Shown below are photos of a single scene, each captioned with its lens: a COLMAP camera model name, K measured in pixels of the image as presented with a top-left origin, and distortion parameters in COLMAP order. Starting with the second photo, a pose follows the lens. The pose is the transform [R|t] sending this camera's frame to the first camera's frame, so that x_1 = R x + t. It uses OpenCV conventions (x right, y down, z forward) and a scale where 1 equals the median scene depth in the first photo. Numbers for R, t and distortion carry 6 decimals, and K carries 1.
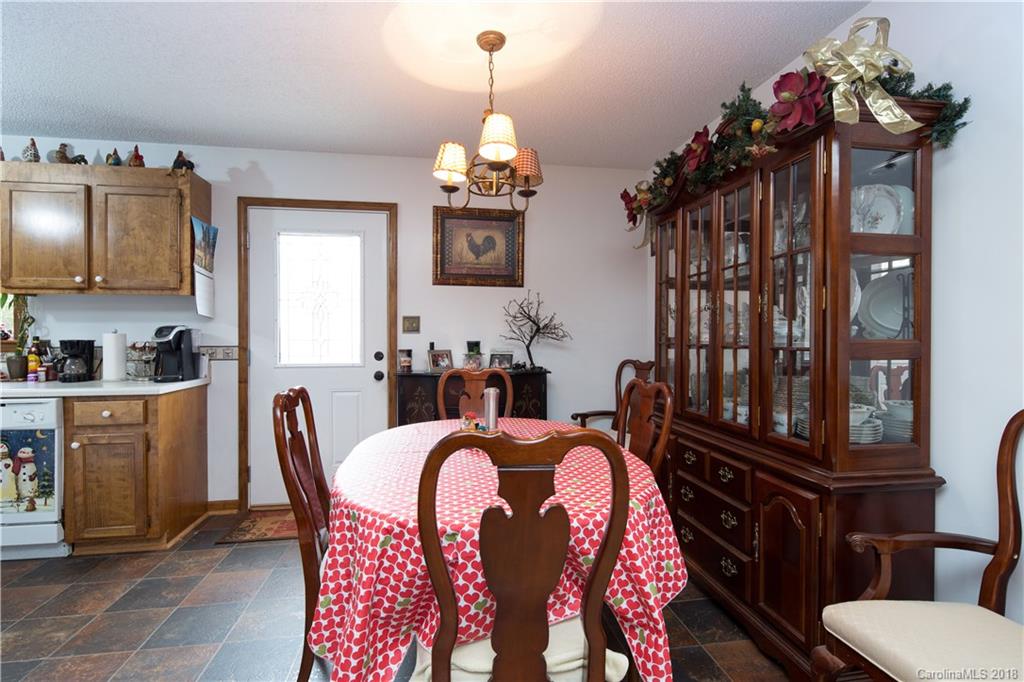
lens RADIAL K [[493.1, 0, 511.4], [0, 493.1, 338.3], [0, 0, 1]] dist [-0.000324, -0.000828]
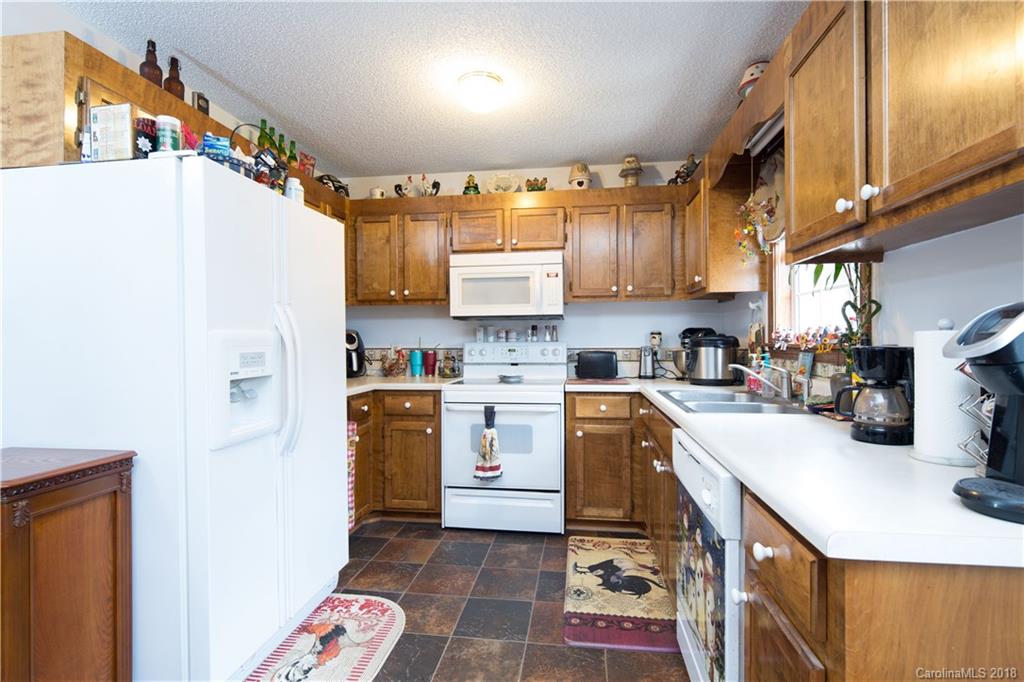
lens RADIAL K [[493.1, 0, 511.4], [0, 493.1, 338.3], [0, 0, 1]] dist [-0.000324, -0.000828]
pose [[-0.304872, 0.002378, -0.952390, -0.326711], [0.000989, 0.999997, 0.002180, -0.004785], [0.952393, -0.000278, -0.304873, 0.730873]]
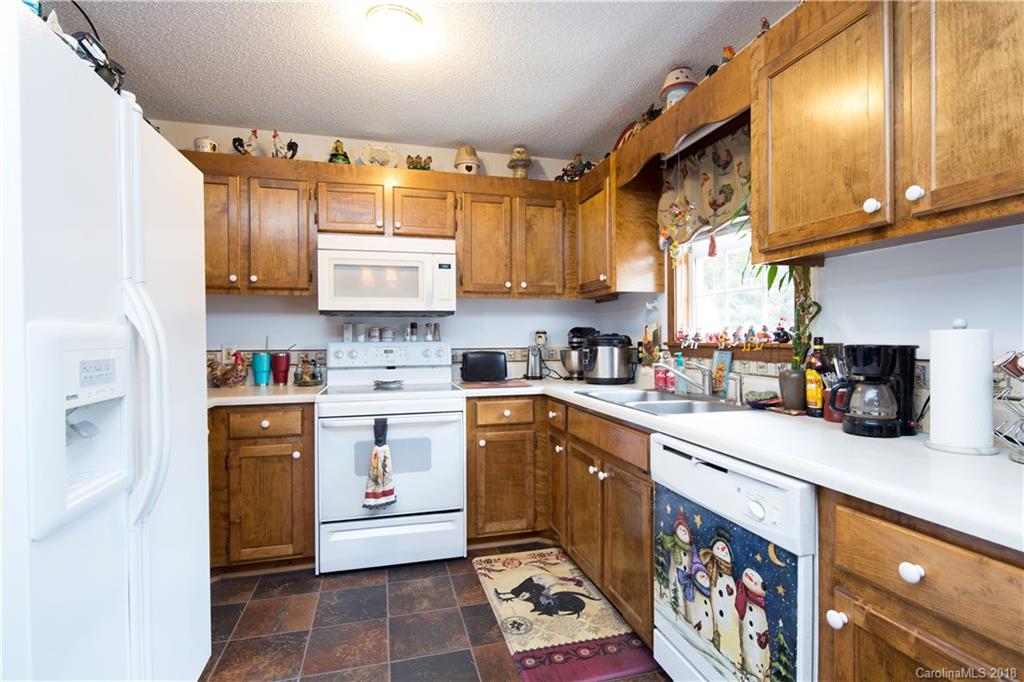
lens RADIAL K [[493.1, 0, 511.4], [0, 493.1, 338.3], [0, 0, 1]] dist [-0.000324, -0.000828]
pose [[0.093868, 0.002258, -0.995582, -0.405517], [-0.000353, 0.999997, 0.002234, -0.003184], [0.995585, 0.000141, 0.093868, 0.549475]]
